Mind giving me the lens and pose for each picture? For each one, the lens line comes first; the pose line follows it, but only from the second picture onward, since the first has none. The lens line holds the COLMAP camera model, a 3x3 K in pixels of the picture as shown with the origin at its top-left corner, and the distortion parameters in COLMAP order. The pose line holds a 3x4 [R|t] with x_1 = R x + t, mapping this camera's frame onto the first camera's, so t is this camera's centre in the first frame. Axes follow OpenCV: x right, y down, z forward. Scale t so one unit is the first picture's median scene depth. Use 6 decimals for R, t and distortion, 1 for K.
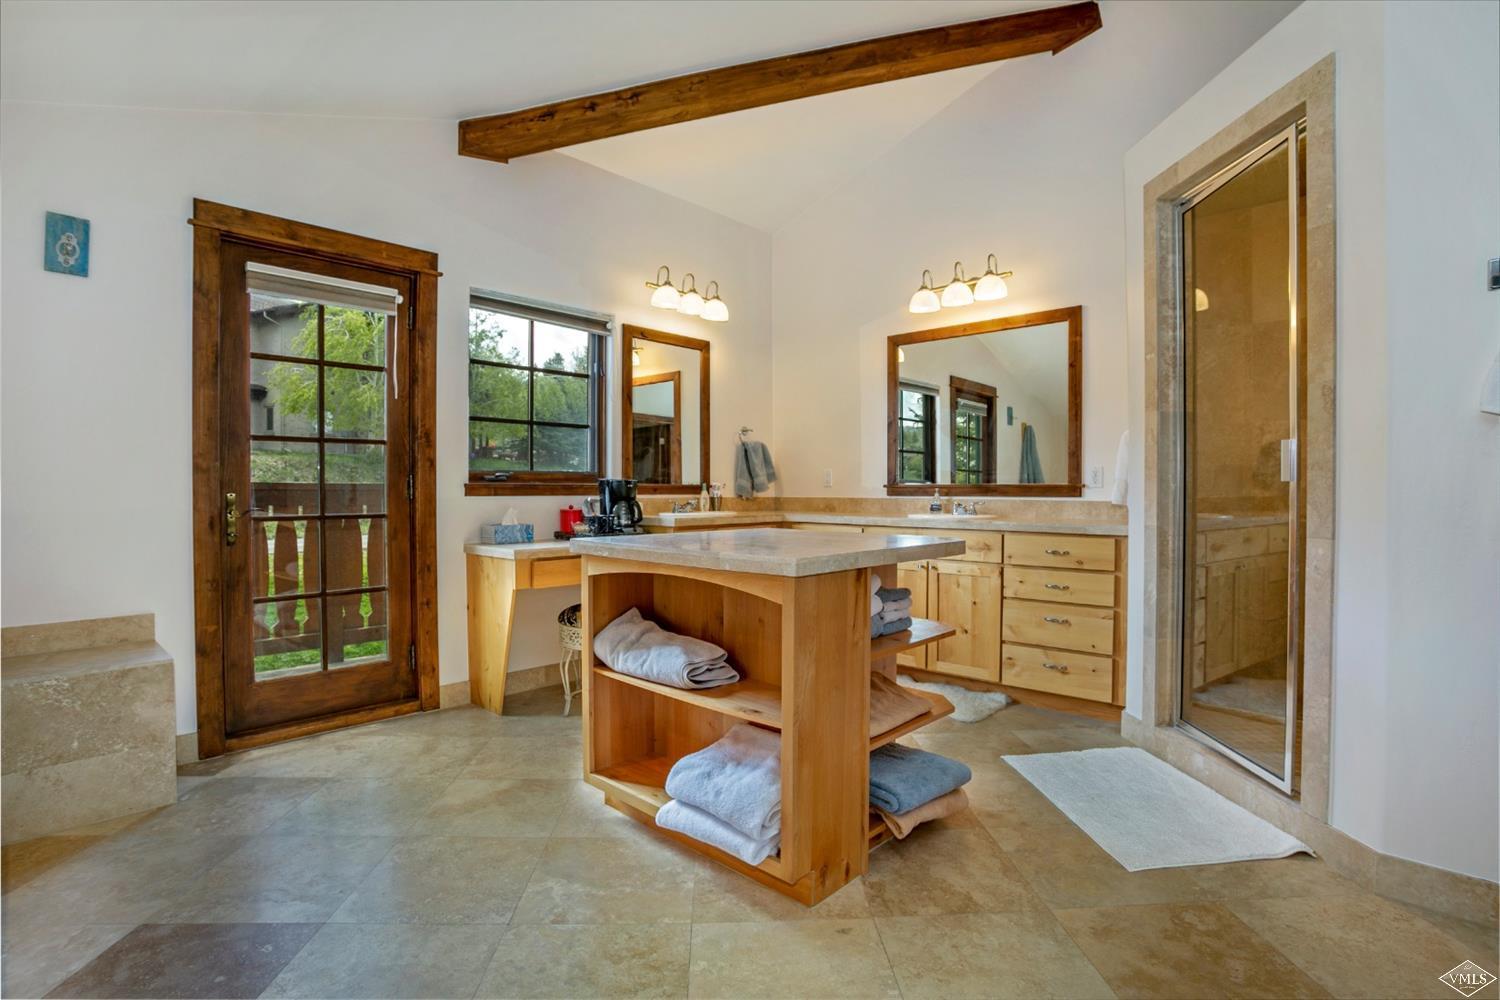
lens RADIAL K [[722.8, 0, 751.9], [0, 722.8, 502.5], [0, 0, 1]] dist [-0.043787, 0.000860]
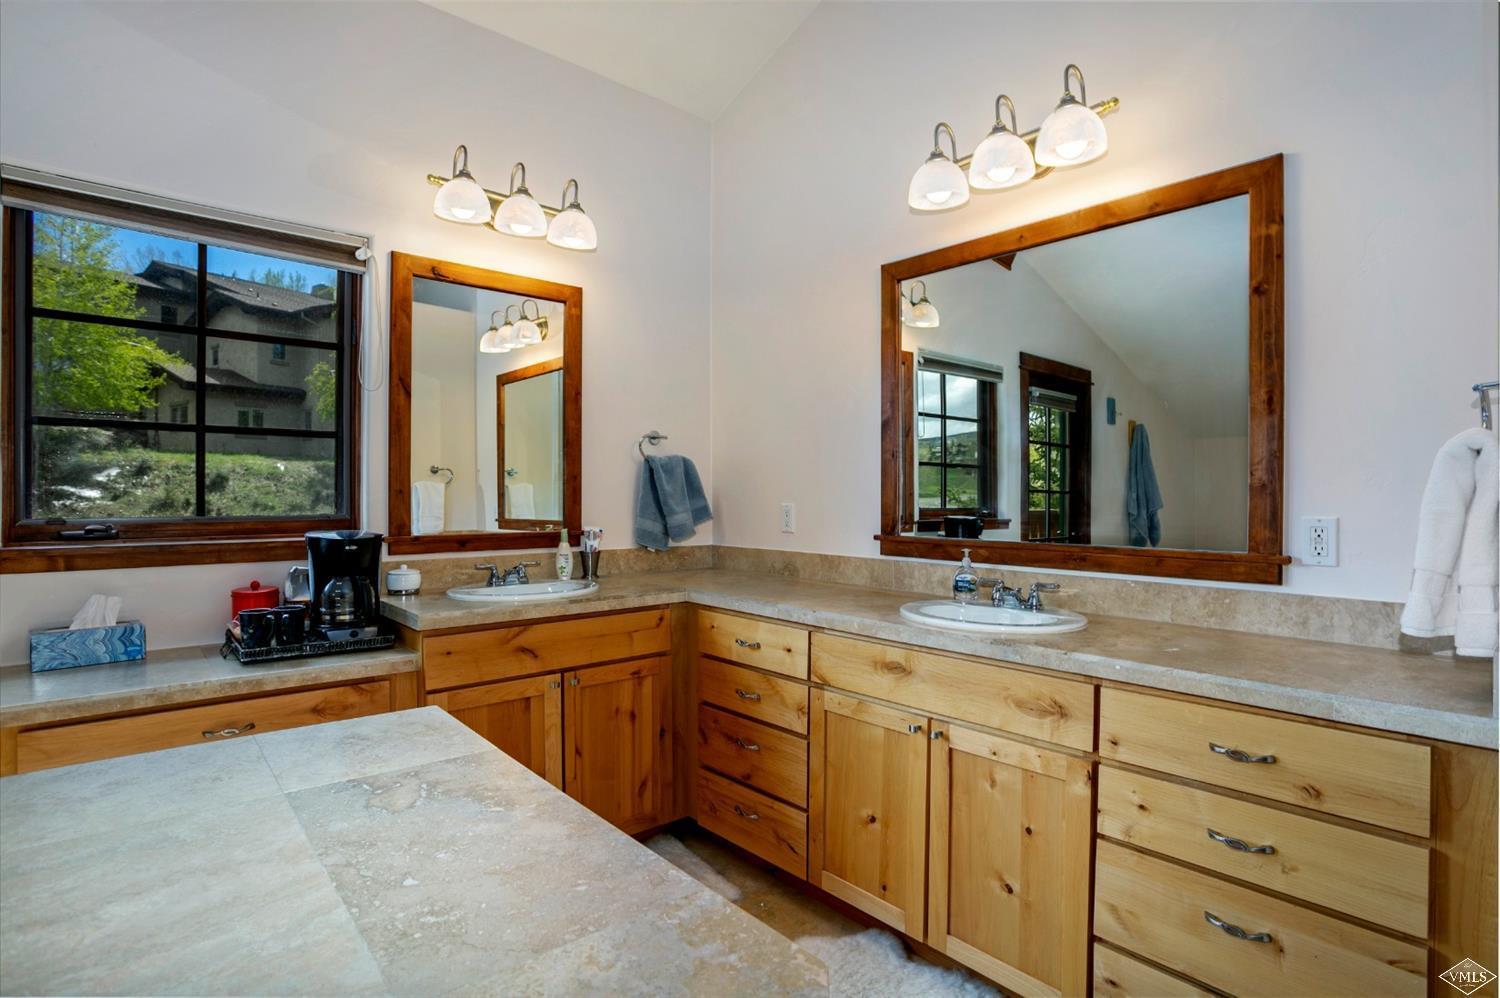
lens RADIAL K [[746.3, 0, 746.2], [0, 746.3, 504.4], [0, 0, 1]] dist [-0.027428, 0.002553]
pose [[0.993809, 0.003018, -0.111064, 0.161515], [-0.003436, 0.999988, -0.003573, -0.049457], [0.111052, 0.003933, 0.993807, 0.457254]]
